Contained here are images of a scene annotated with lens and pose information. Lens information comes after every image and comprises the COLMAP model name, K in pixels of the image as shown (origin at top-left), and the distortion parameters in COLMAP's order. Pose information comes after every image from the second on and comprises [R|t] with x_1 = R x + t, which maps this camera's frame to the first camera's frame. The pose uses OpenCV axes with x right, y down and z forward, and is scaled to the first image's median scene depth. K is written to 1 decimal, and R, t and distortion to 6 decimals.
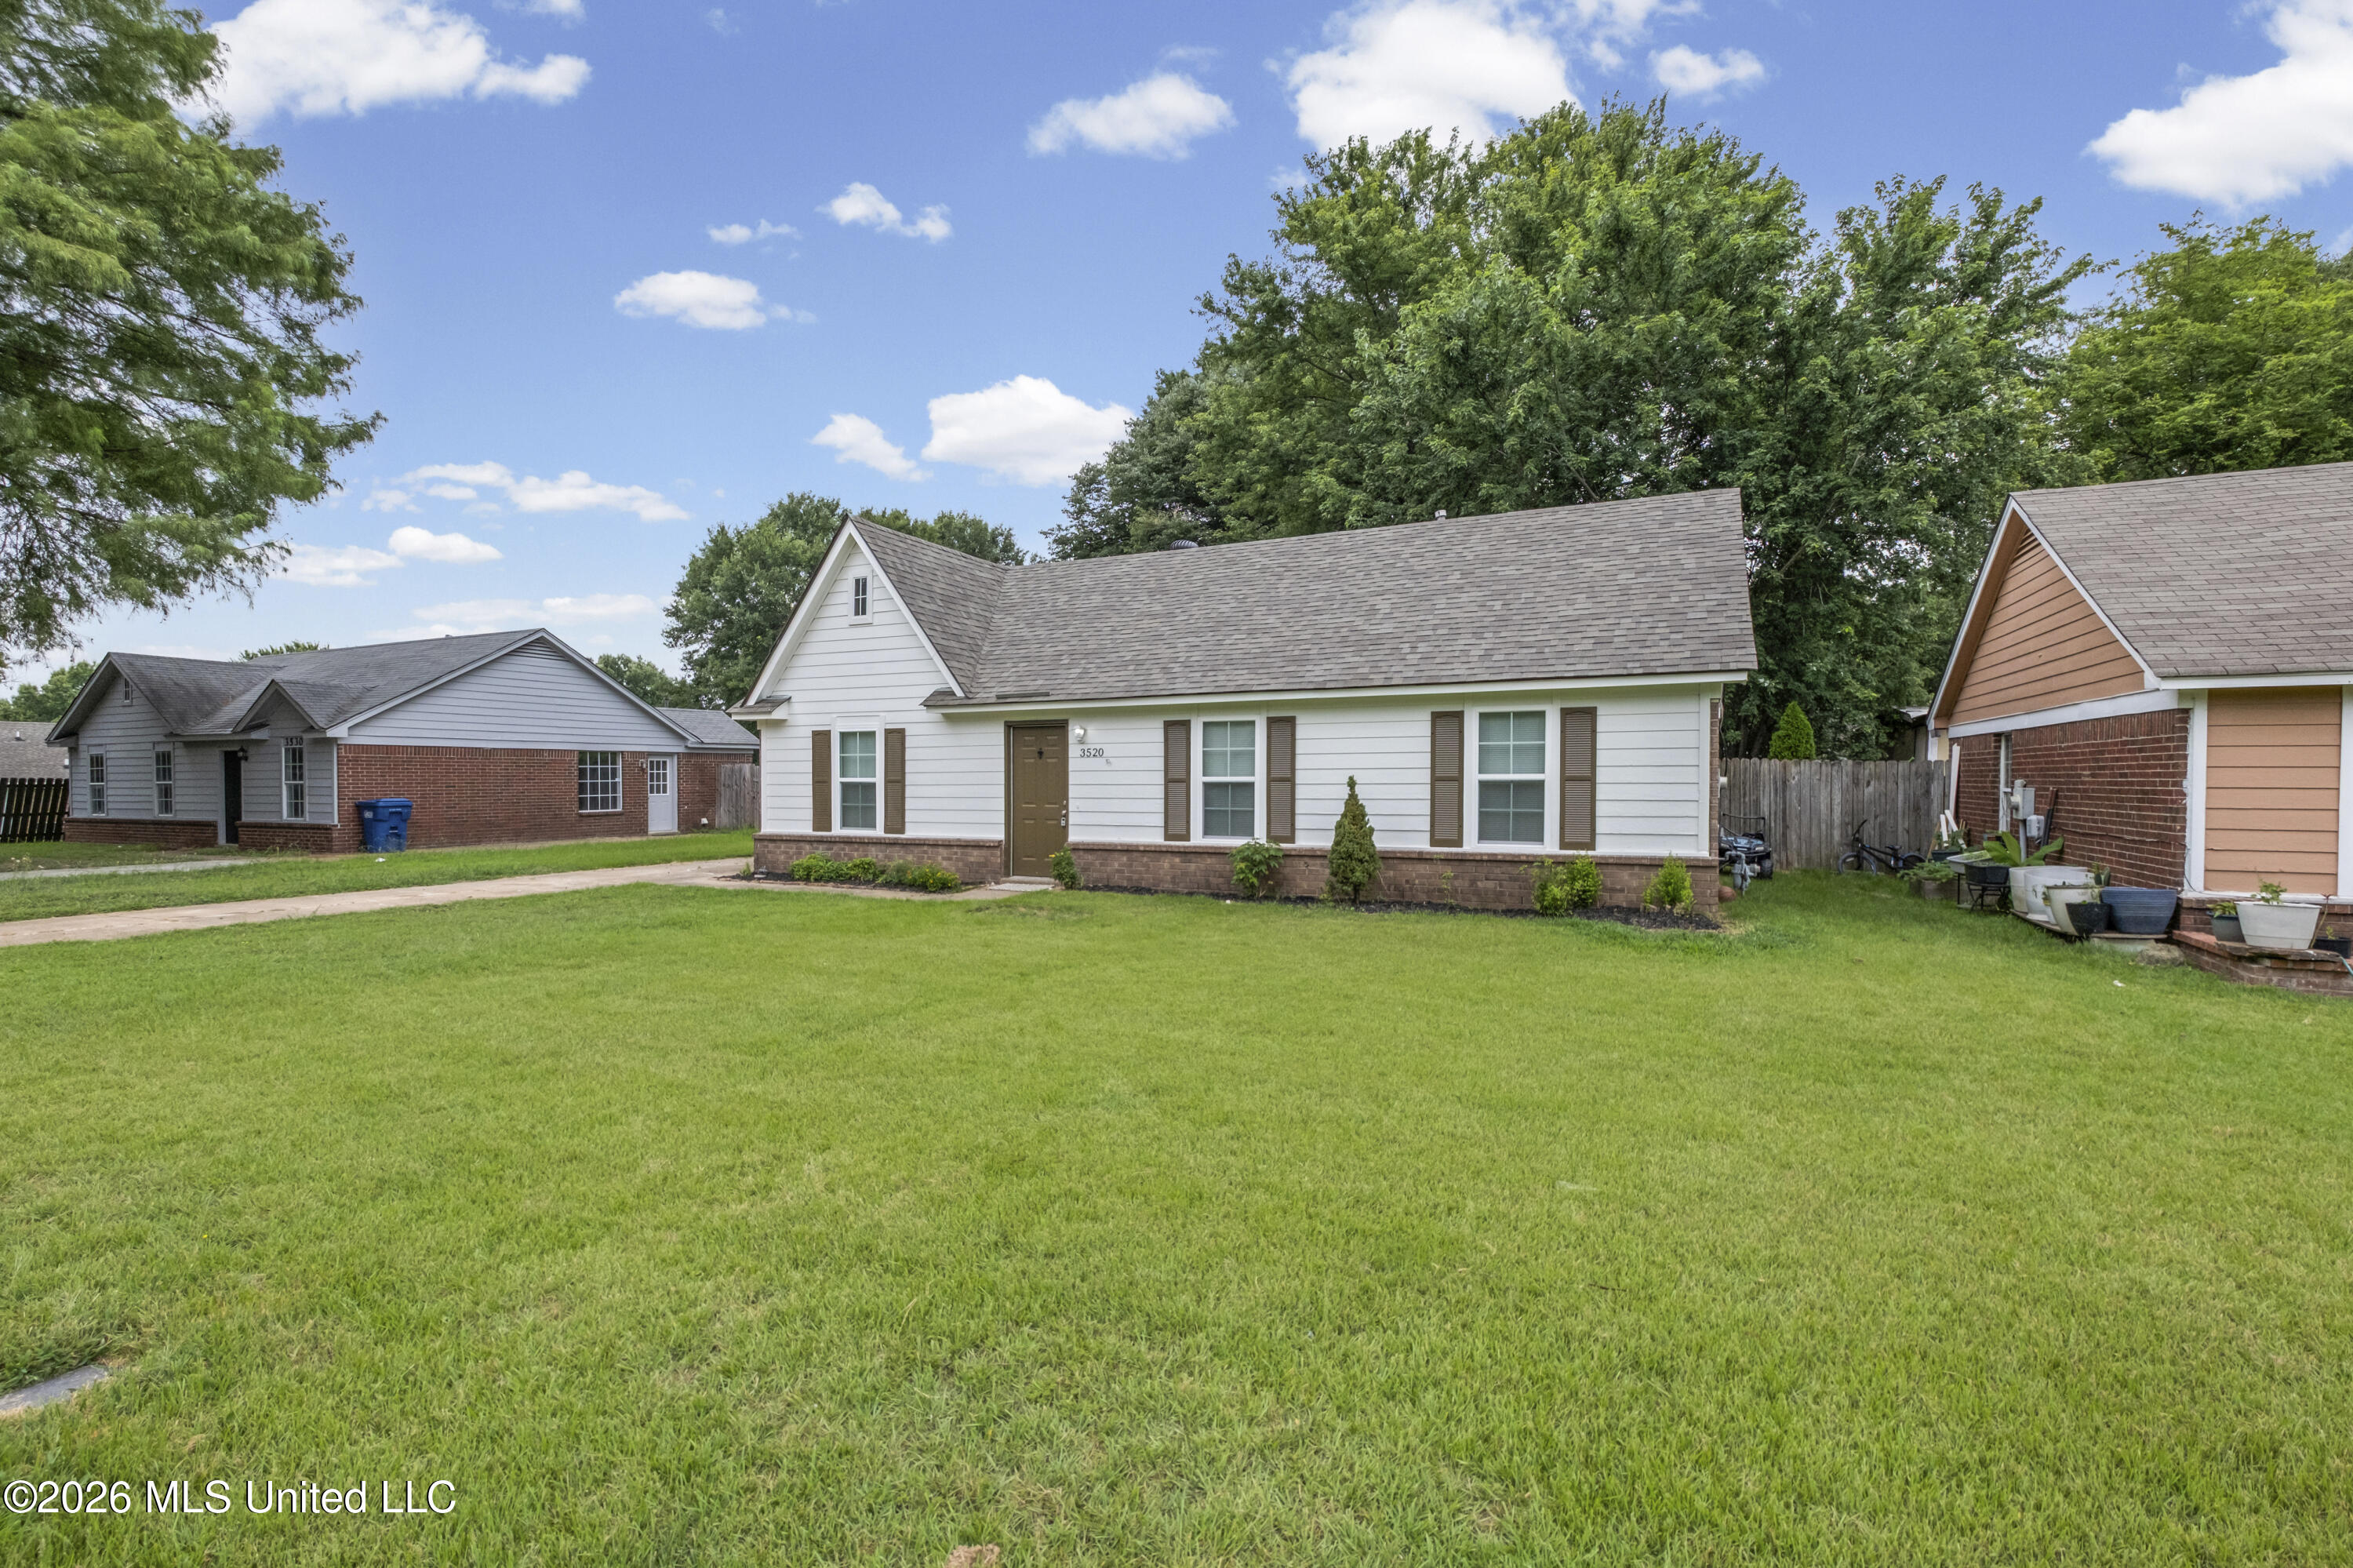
lens RADIAL K [[1050.9, 0, 1208.6], [0, 1050.9, 797.7], [0, 0, 1]] dist [0.001095, -0.000880]
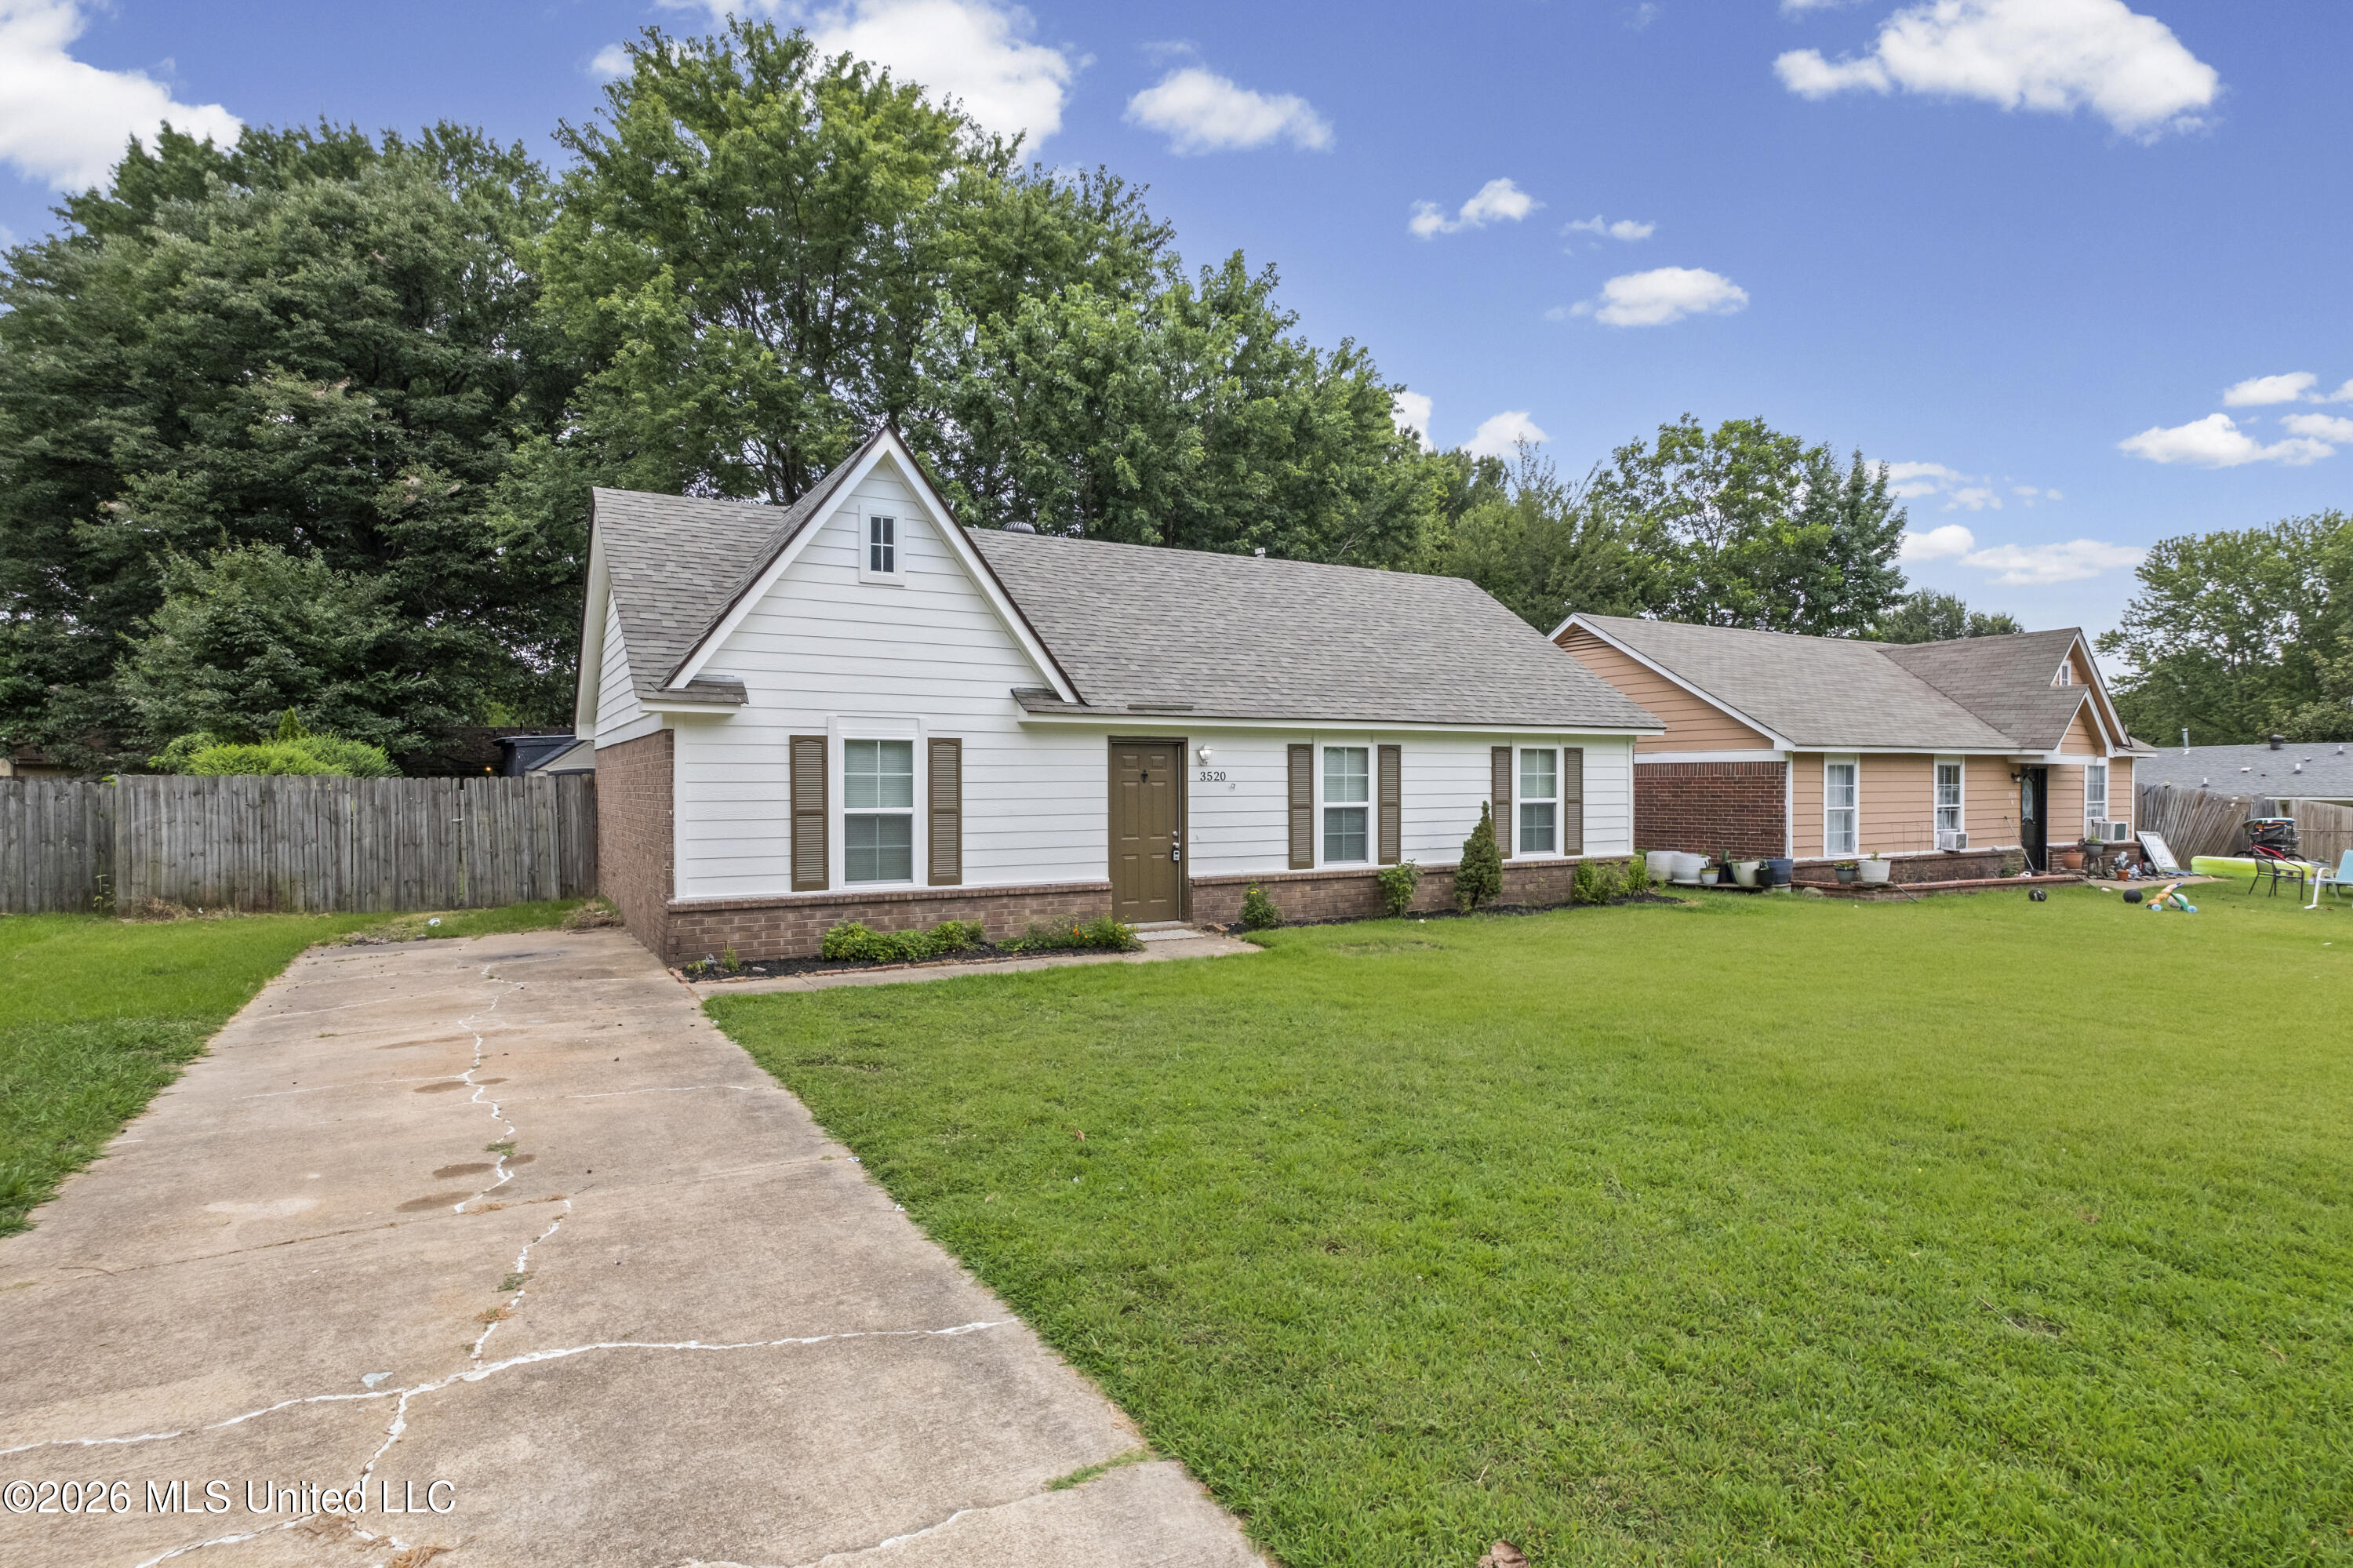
lens RADIAL K [[1144.0, 0, 1176.2], [0, 1144.0, 825.2], [0, 0, 1]] dist [0.000659, 0.000028]
pose [[0.595183, -0.017623, 0.803397, -0.897774], [0.027423, 0.999623, 0.001611, -0.003676], [-0.803122, 0.021073, 0.595441, 0.441619]]
